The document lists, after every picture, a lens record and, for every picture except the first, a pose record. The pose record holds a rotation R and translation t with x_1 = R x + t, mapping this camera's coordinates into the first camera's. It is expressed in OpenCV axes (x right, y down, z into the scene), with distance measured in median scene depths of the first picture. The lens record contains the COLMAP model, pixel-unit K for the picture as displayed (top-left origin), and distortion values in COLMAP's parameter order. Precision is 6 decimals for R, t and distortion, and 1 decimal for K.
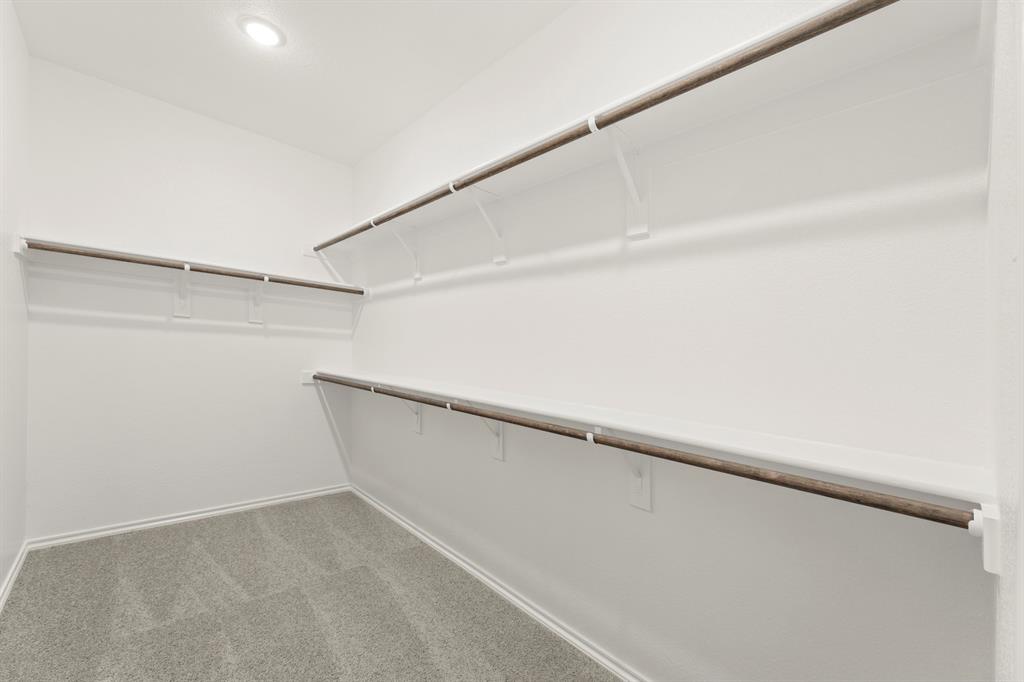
lens RADIAL K [[412.5, 0, 514.7], [0, 412.5, 373.5], [0, 0, 1]] dist [0.001244, 0.000421]
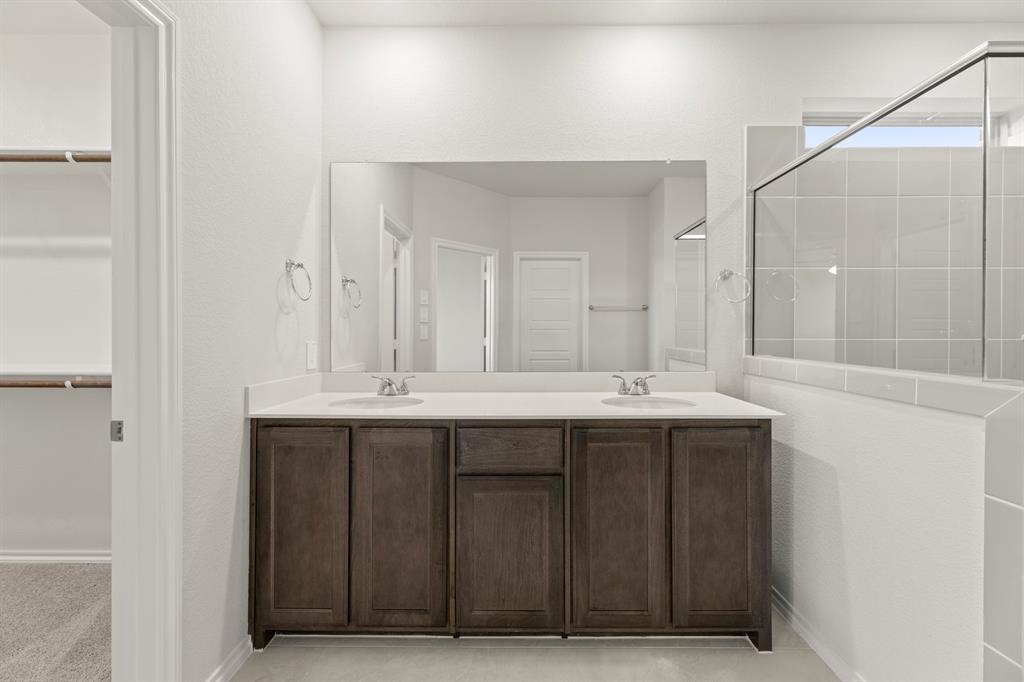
lens RADIAL K [[412.5, 0, 519.1], [0, 412.5, 335.3], [0, 0, 1]] dist [0.001244, 0.000421]
pose [[0.696030, -0.052772, 0.716071, 0.115303], [0.064841, 0.997840, 0.010511, 0.031611], [-0.715079, 0.039114, 0.697949, -0.520393]]
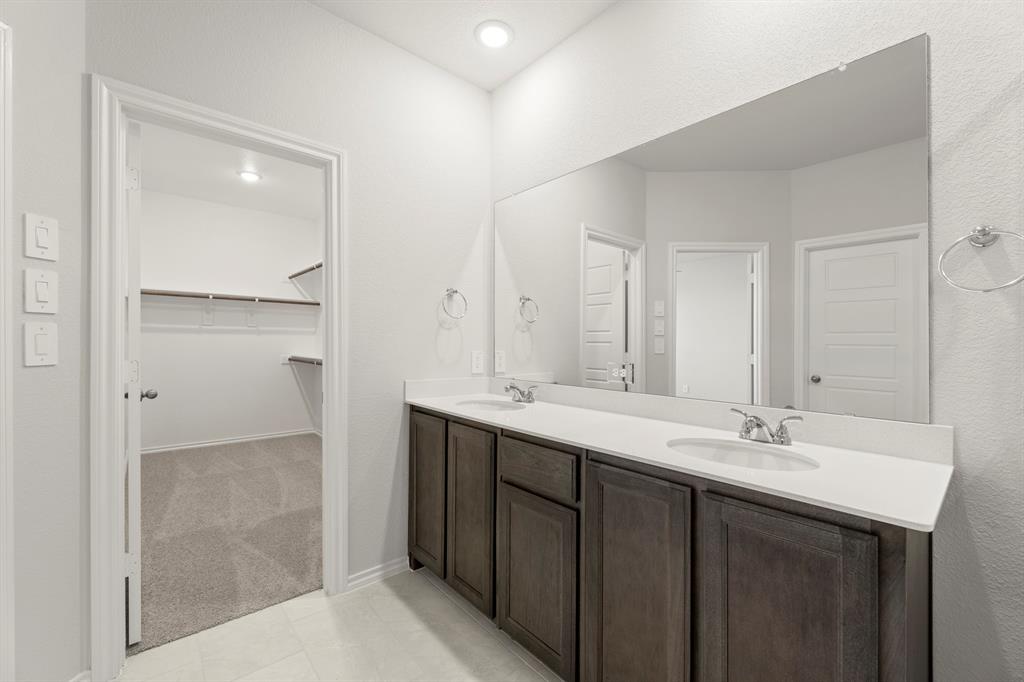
lens RADIAL K [[417.8, 0, 513.3], [0, 417.8, 346.2], [0, 0, 1]] dist [0.001471, -0.000511]
pose [[0.998865, -0.032715, -0.034631, 0.506153], [0.031420, 0.998810, -0.037305, 0.053518], [0.035811, 0.036175, 0.998704, -0.669901]]
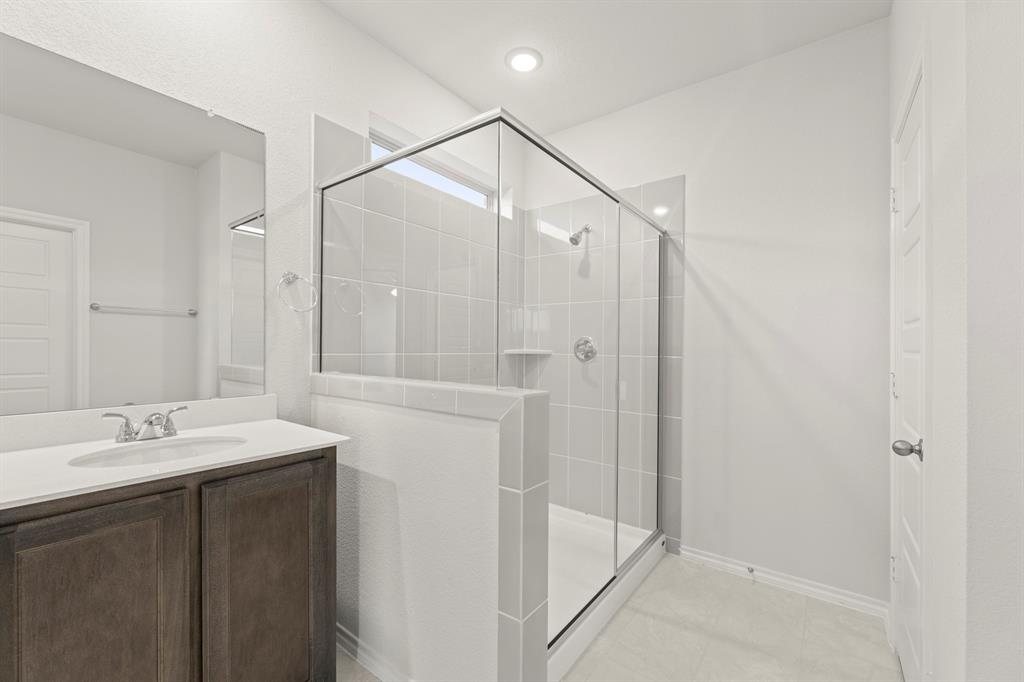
lens RADIAL K [[417.8, 0, 510.4], [0, 417.8, 353.3], [0, 0, 1]] dist [0.001471, -0.000511]
pose [[-0.149692, -0.062296, 0.986768, 0.232247], [0.025793, 0.997427, 0.066881, 0.034619], [-0.988396, 0.035464, -0.147700, -0.505690]]
